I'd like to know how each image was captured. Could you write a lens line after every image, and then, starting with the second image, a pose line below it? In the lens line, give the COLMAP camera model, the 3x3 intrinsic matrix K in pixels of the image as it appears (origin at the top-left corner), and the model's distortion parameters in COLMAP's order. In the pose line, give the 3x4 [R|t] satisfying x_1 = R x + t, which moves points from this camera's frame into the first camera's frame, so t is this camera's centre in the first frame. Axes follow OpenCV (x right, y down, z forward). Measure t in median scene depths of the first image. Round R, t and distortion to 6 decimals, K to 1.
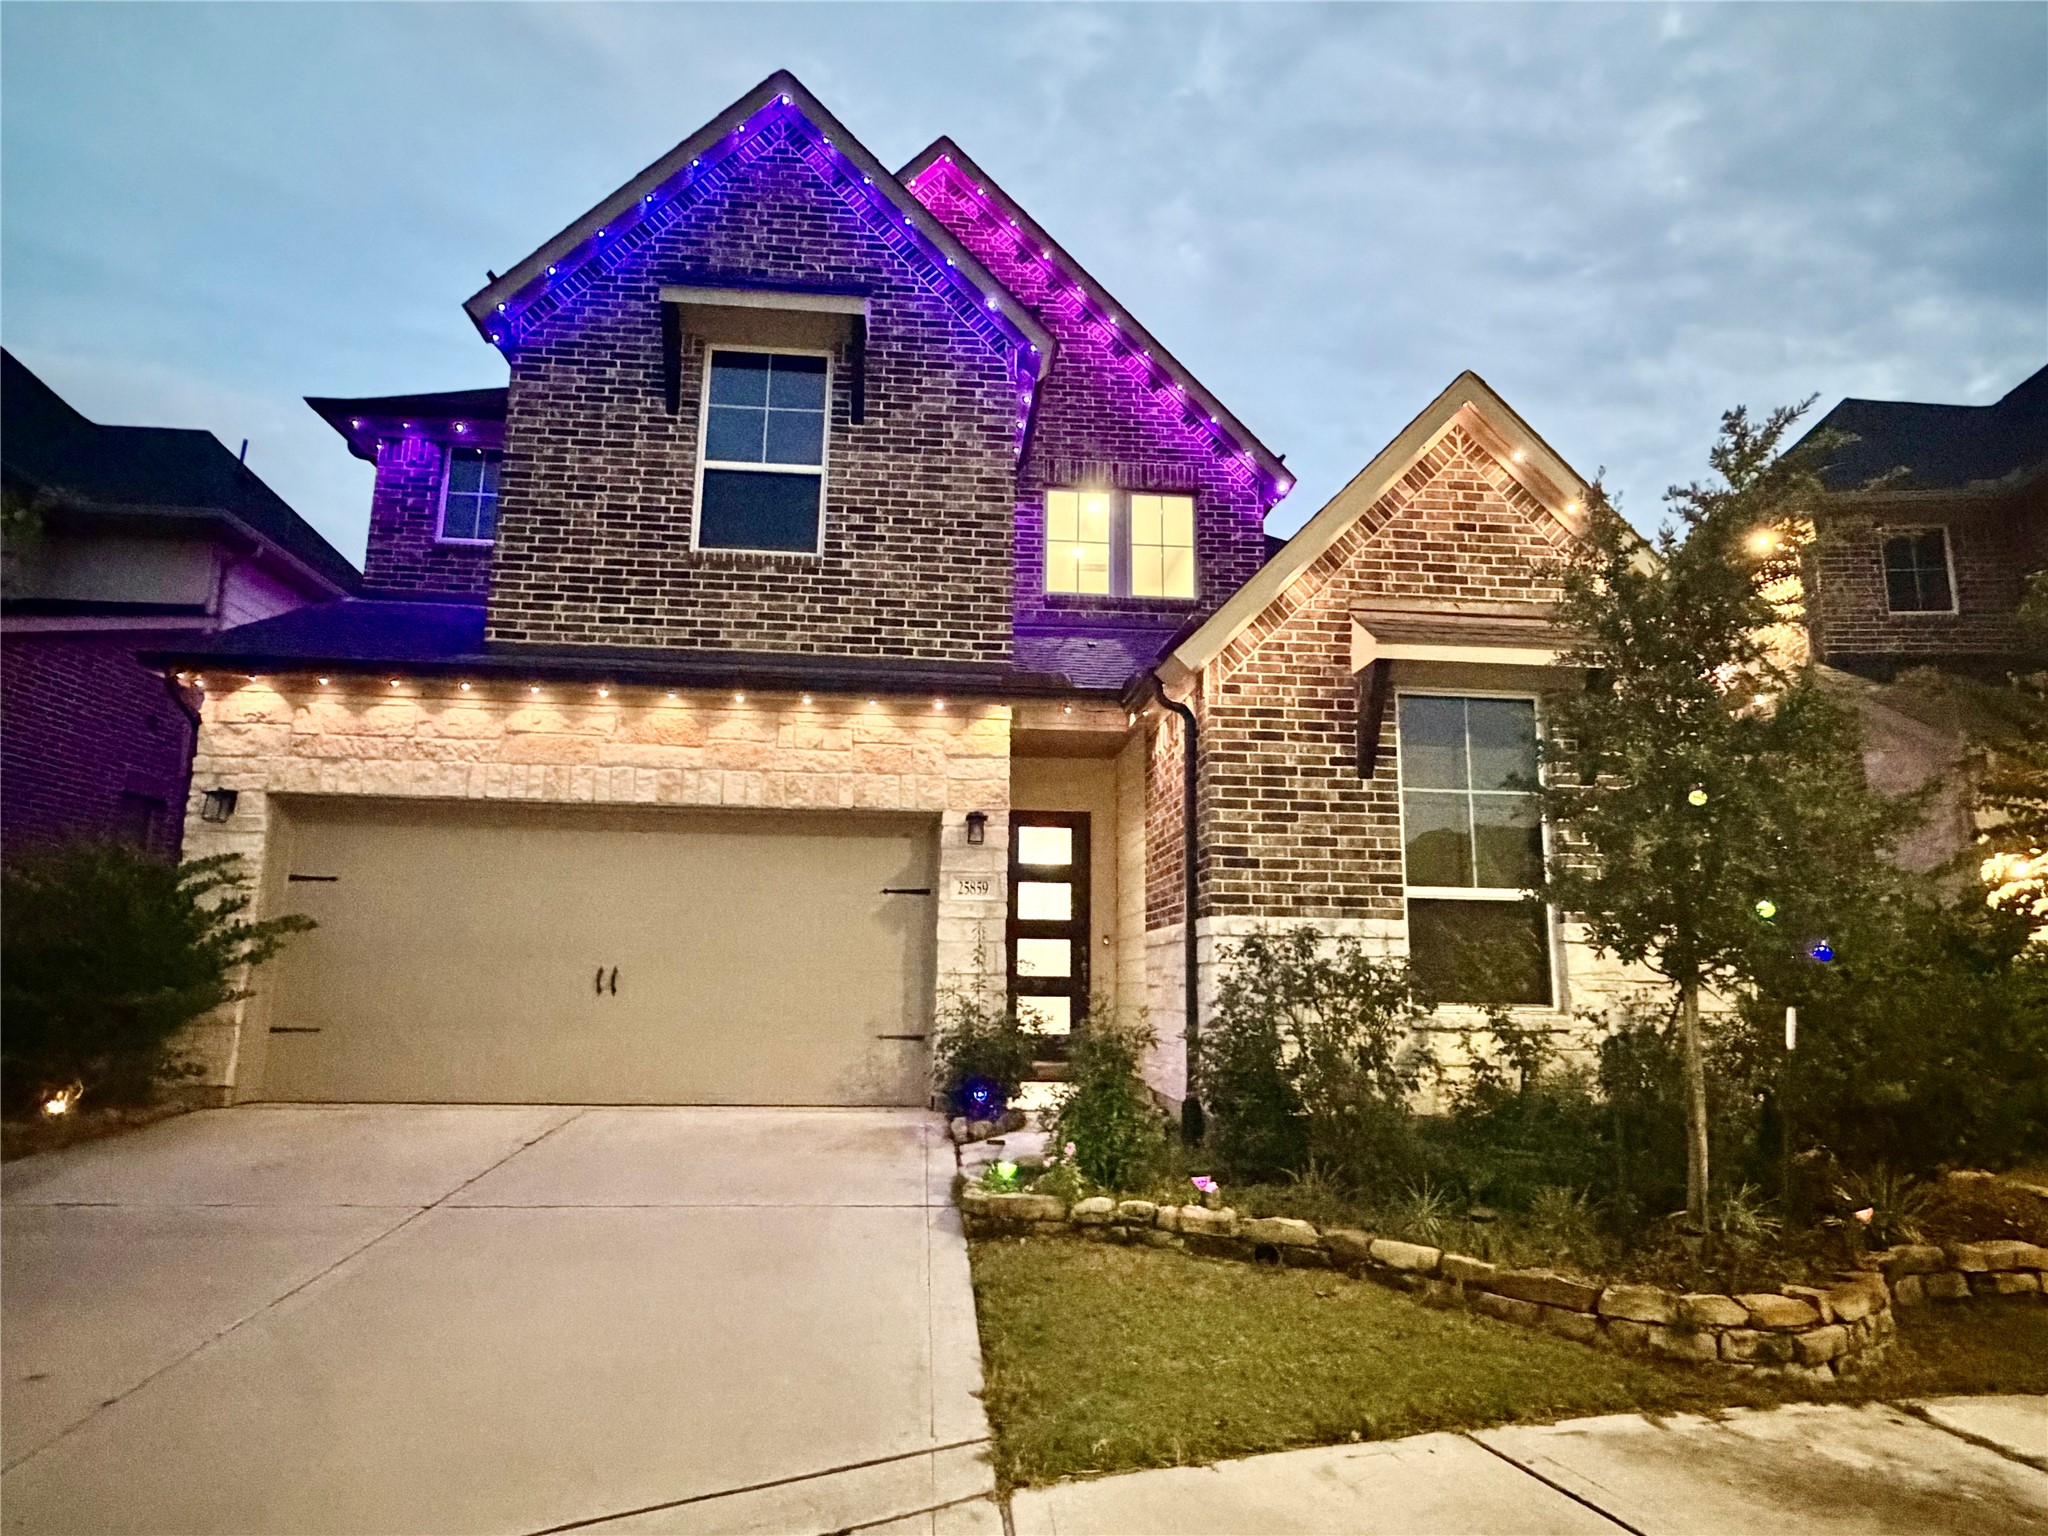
lens RADIAL K [[1195.8, 0, 1019.6], [0, 1195.8, 764.7], [0, 0, 1]] dist [-0.000552, 0.000064]
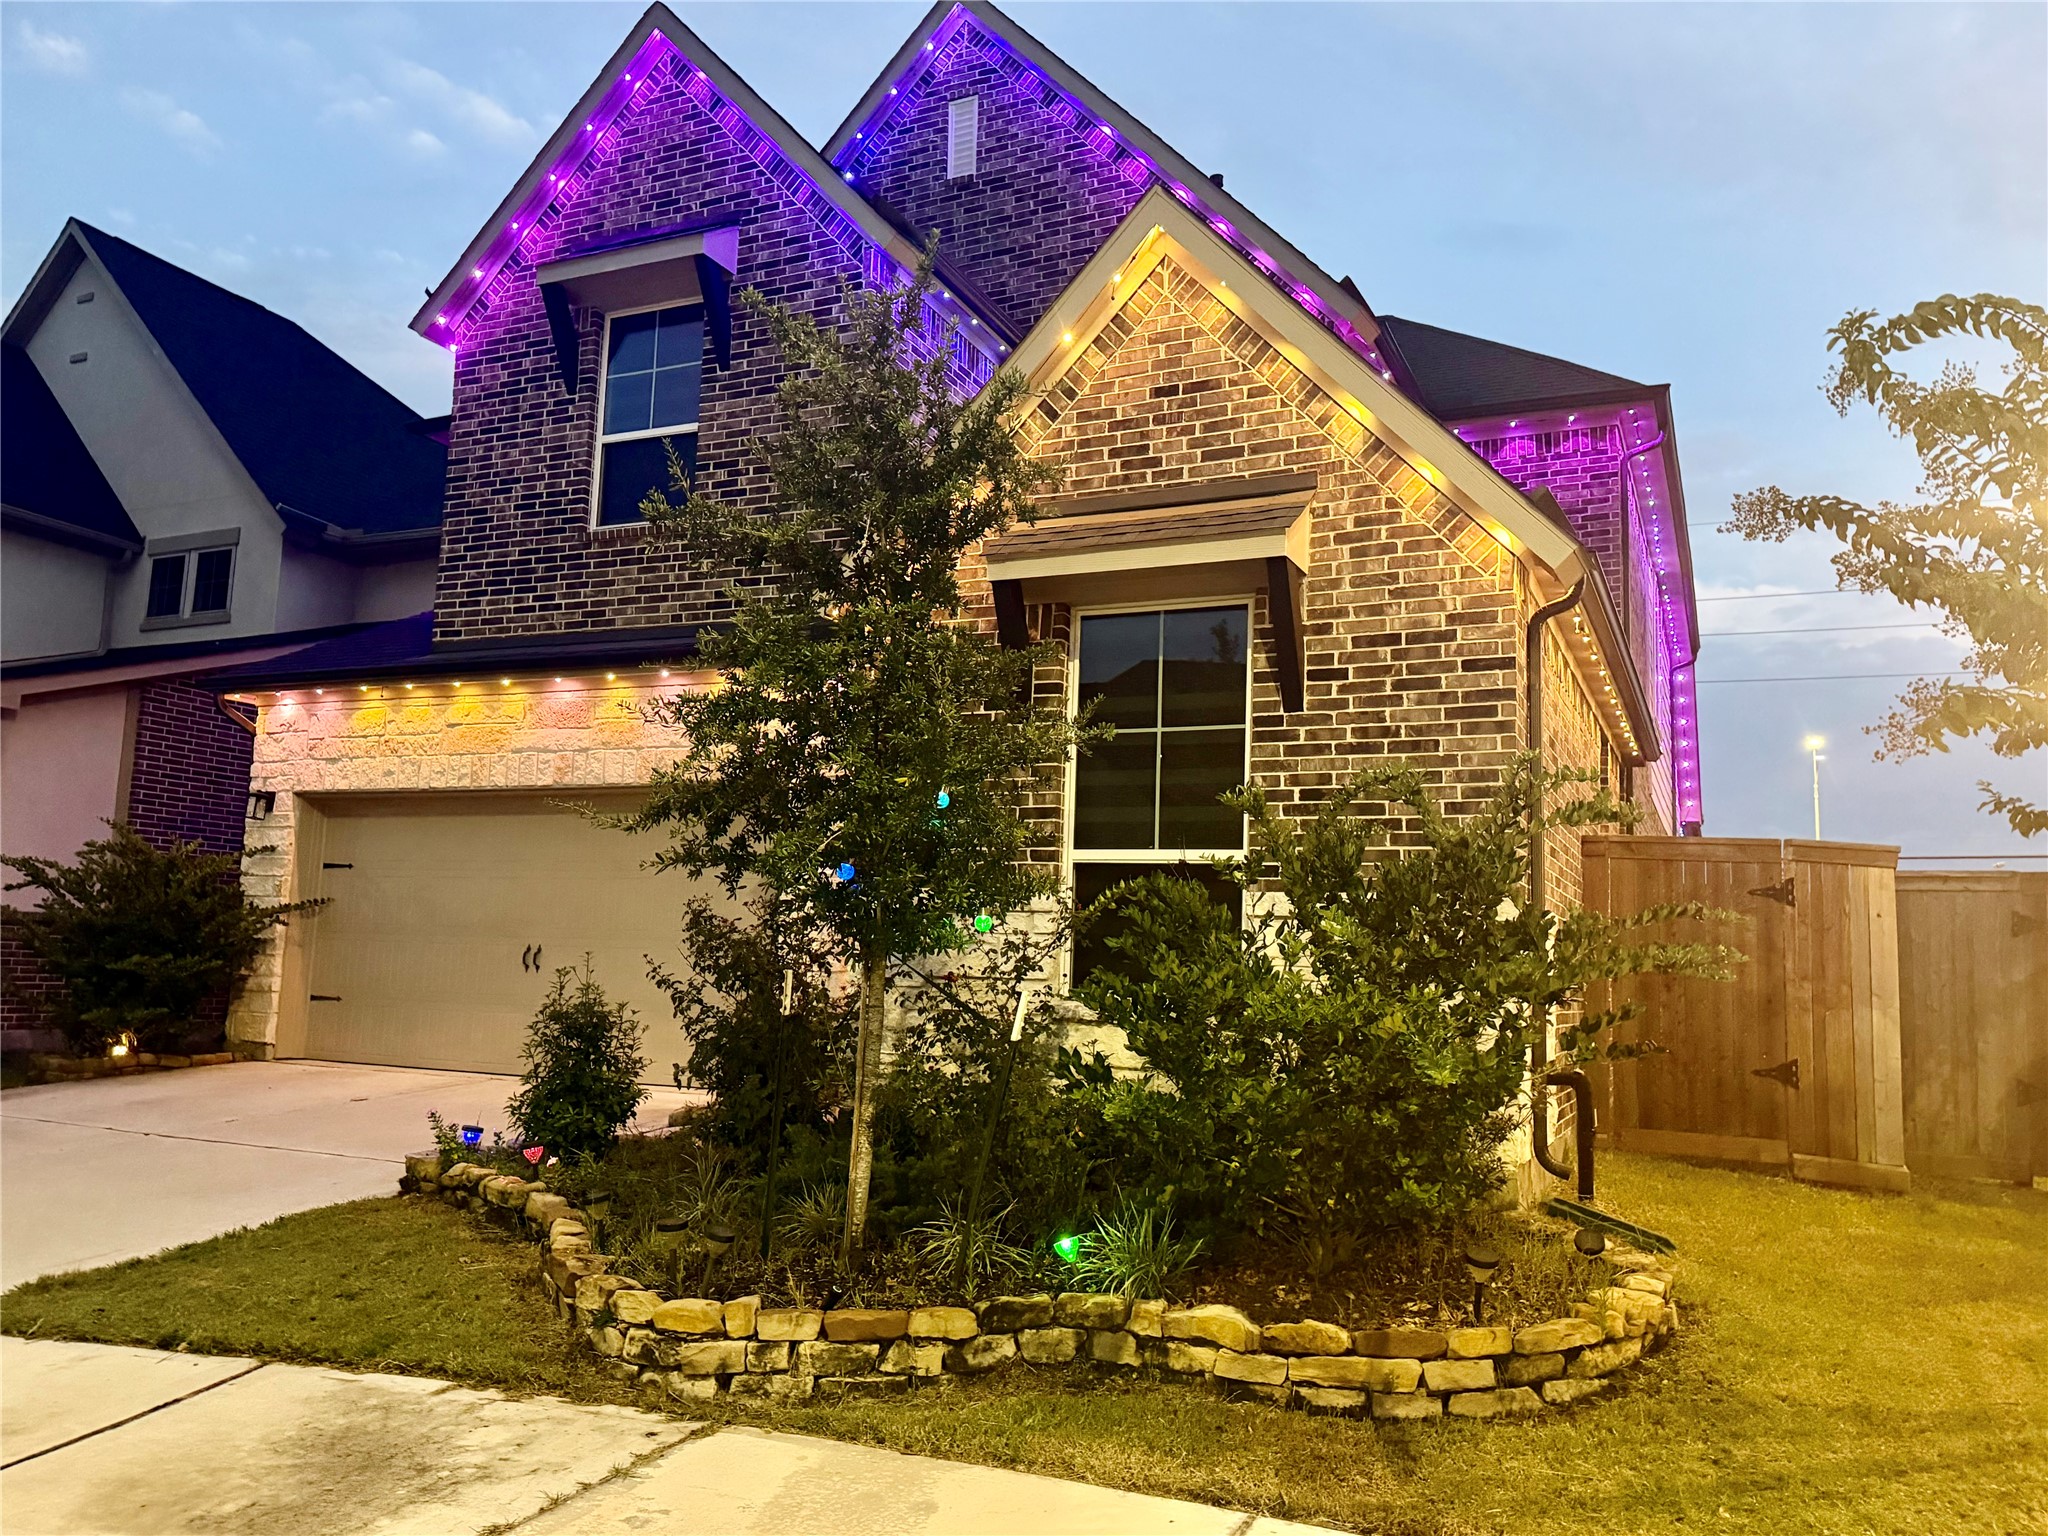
lens RADIAL K [[1502.1, 0, 1024.0], [0, 1502.1, 768.0], [0, 0, 1]] dist [0.184914, -0.407869]
pose [[0.865708, -0.050850, -0.497960, 0.675058], [0.070926, 0.997251, 0.021468, 0.017086], [0.495499, -0.053903, 0.866934, 0.067213]]
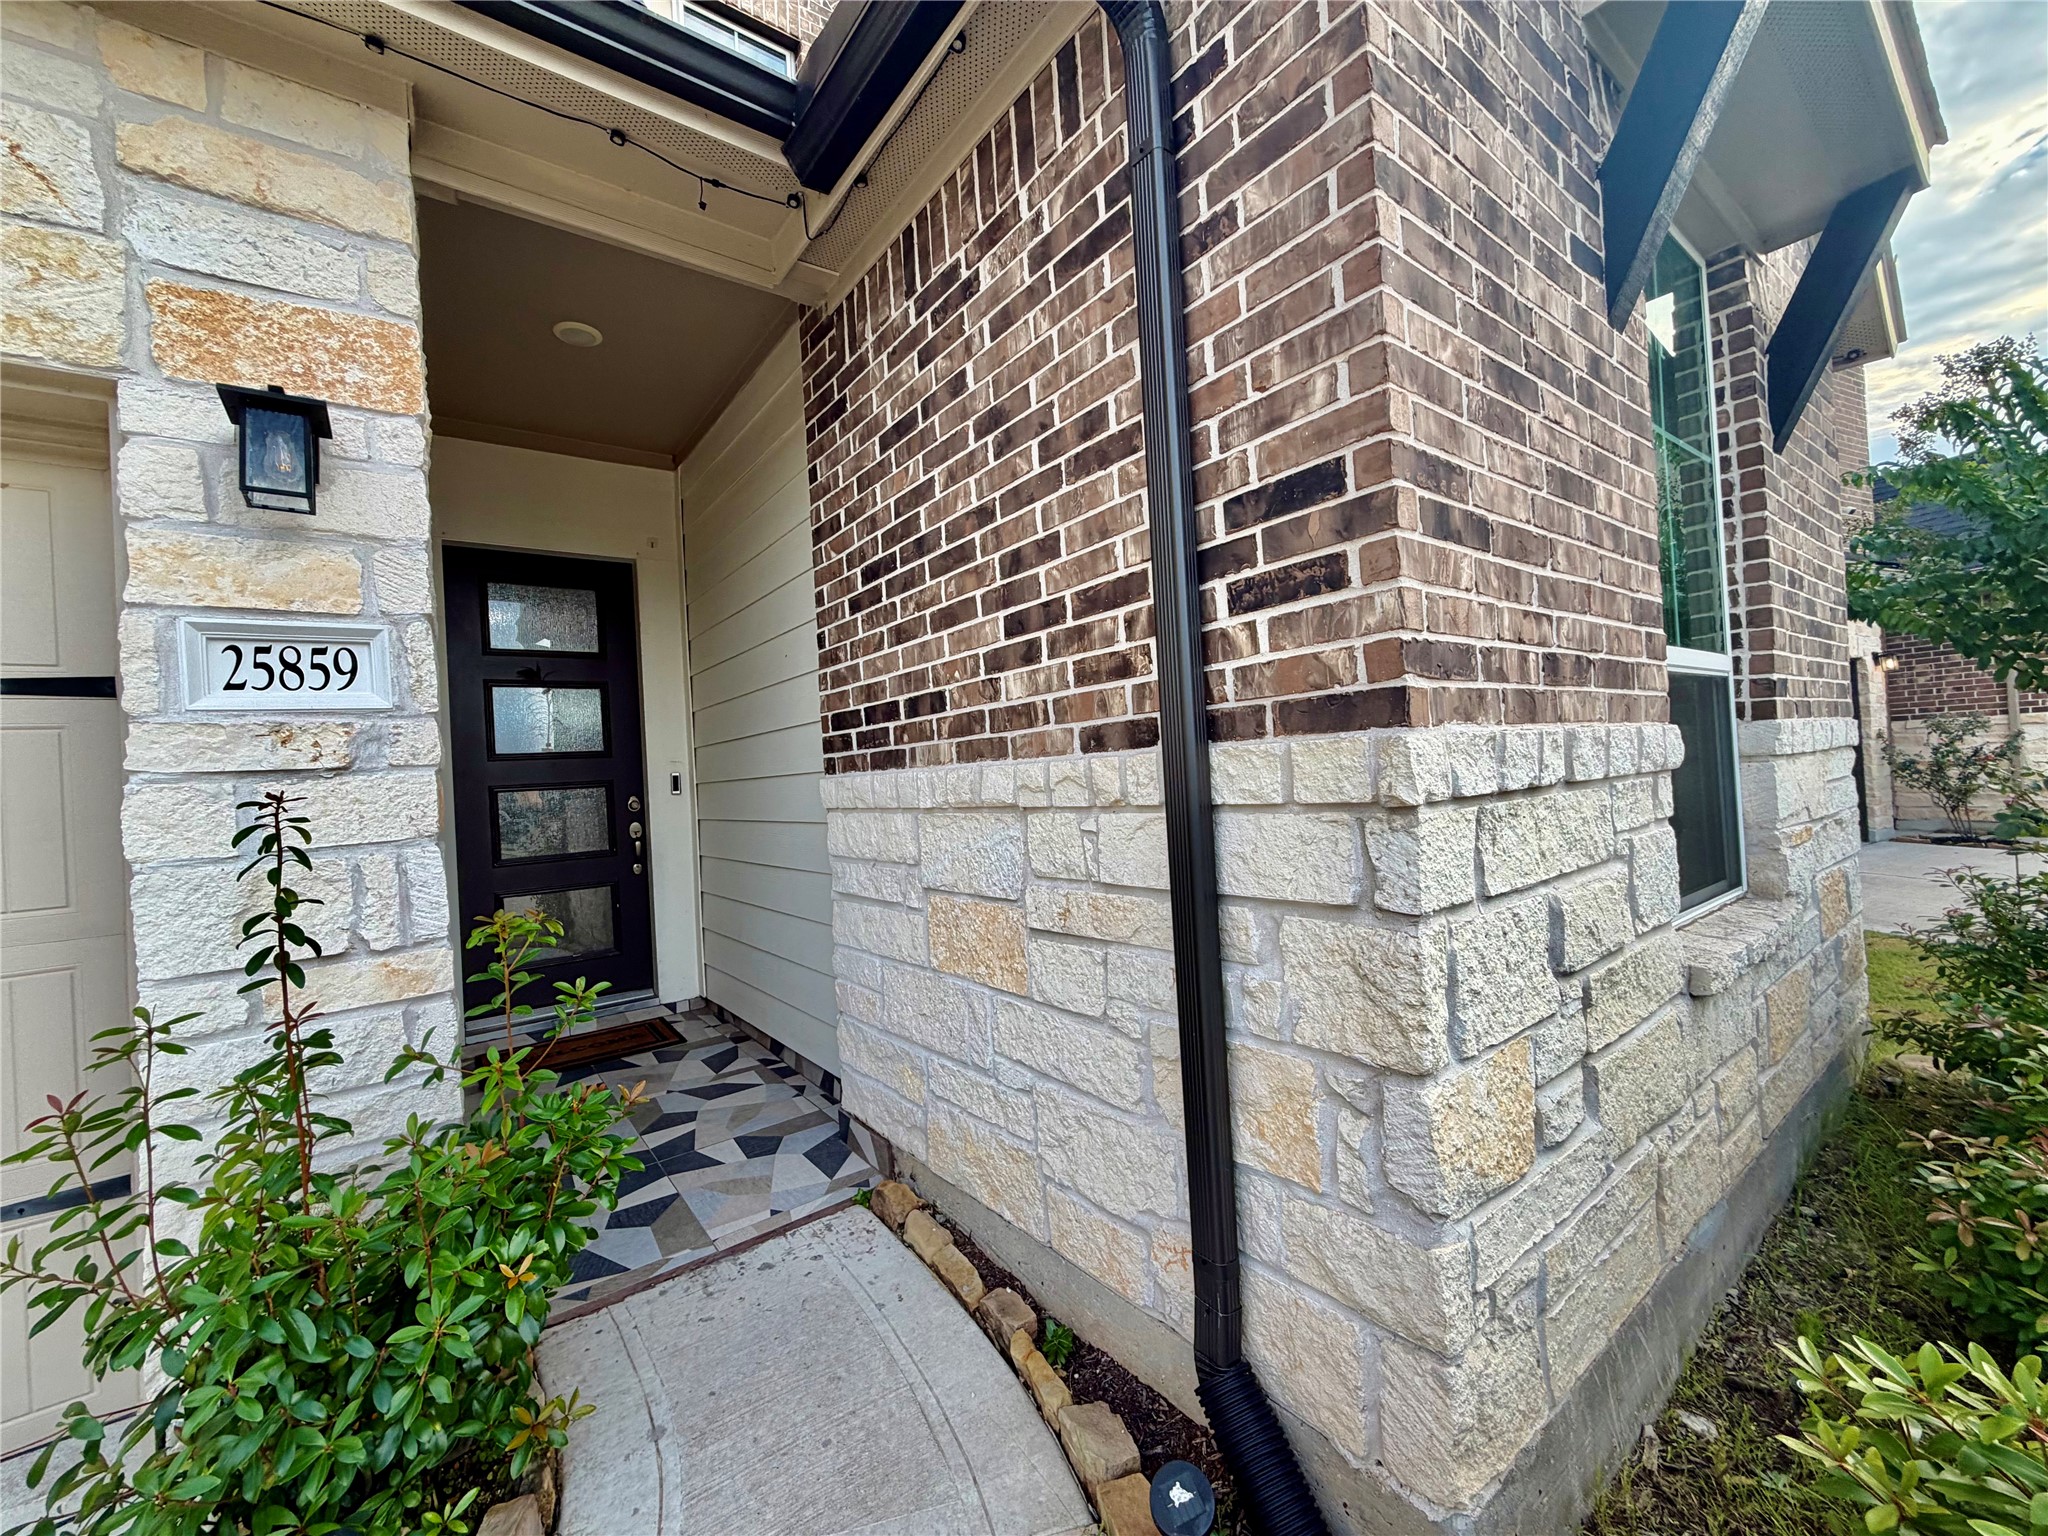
lens RADIAL K [[814.3, 0, 1016.8], [0, 814.3, 764.5], [0, 0, 1]] dist [-0.000271, 0.000030]
pose [[0.846585, -0.057350, 0.529154, 0.004108], [-0.029740, 0.987528, 0.154610, 0.088810], [-0.531421, -0.146628, 0.834321, 0.722631]]
